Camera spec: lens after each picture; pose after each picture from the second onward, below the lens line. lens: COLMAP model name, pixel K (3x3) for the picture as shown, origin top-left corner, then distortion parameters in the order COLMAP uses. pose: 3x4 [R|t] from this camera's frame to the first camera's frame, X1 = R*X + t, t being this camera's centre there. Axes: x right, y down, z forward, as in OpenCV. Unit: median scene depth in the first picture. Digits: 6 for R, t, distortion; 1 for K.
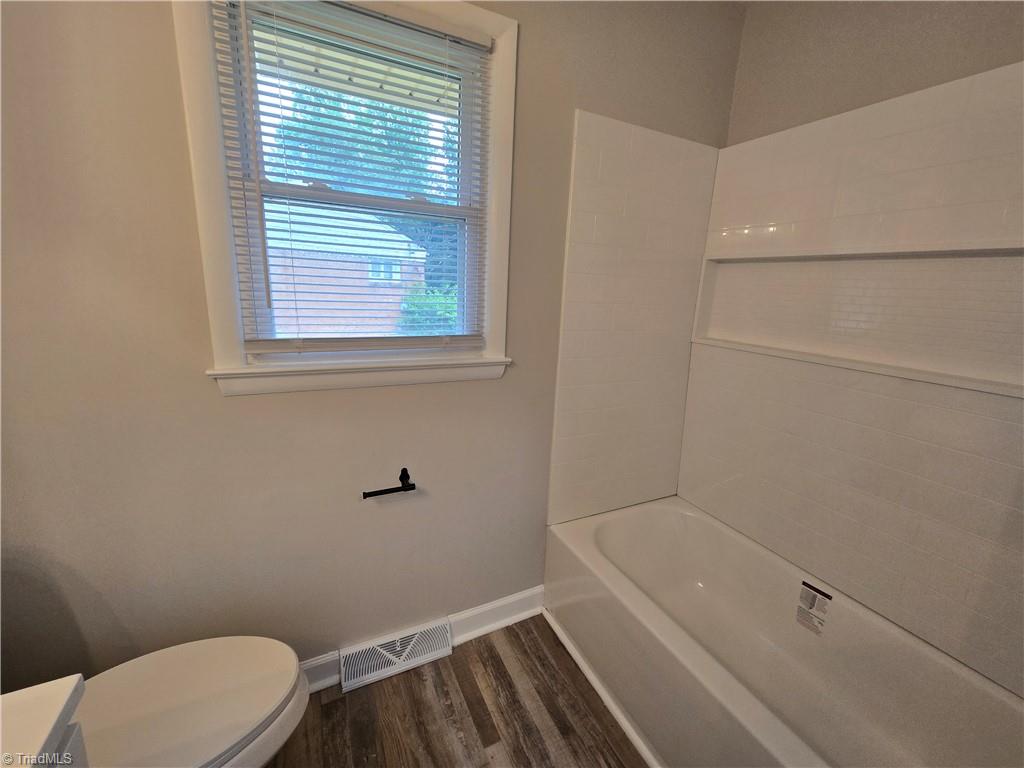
lens RADIAL K [[409.8, 0, 511.3], [0, 409.8, 392.7], [0, 0, 1]] dist [0.003228, 0.000135]
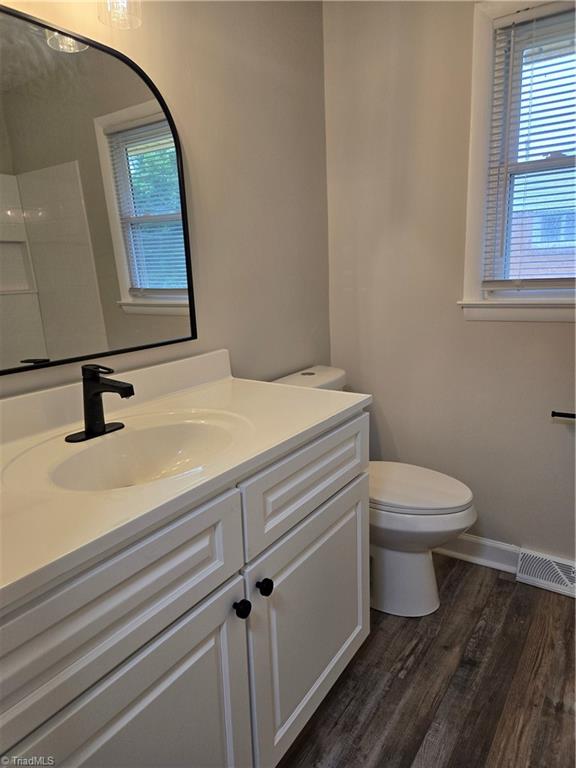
lens RADIAL K [[514.5, 0, 286.3], [0, 514.5, 384.1], [0, 0, 1]] dist [0.063561, -0.054400]
pose [[0.504617, 0.171039, -0.846231, 0.571280], [-0.119263, 0.984592, 0.127886, 0.073006], [0.855066, 0.036390, 0.517240, -0.488956]]
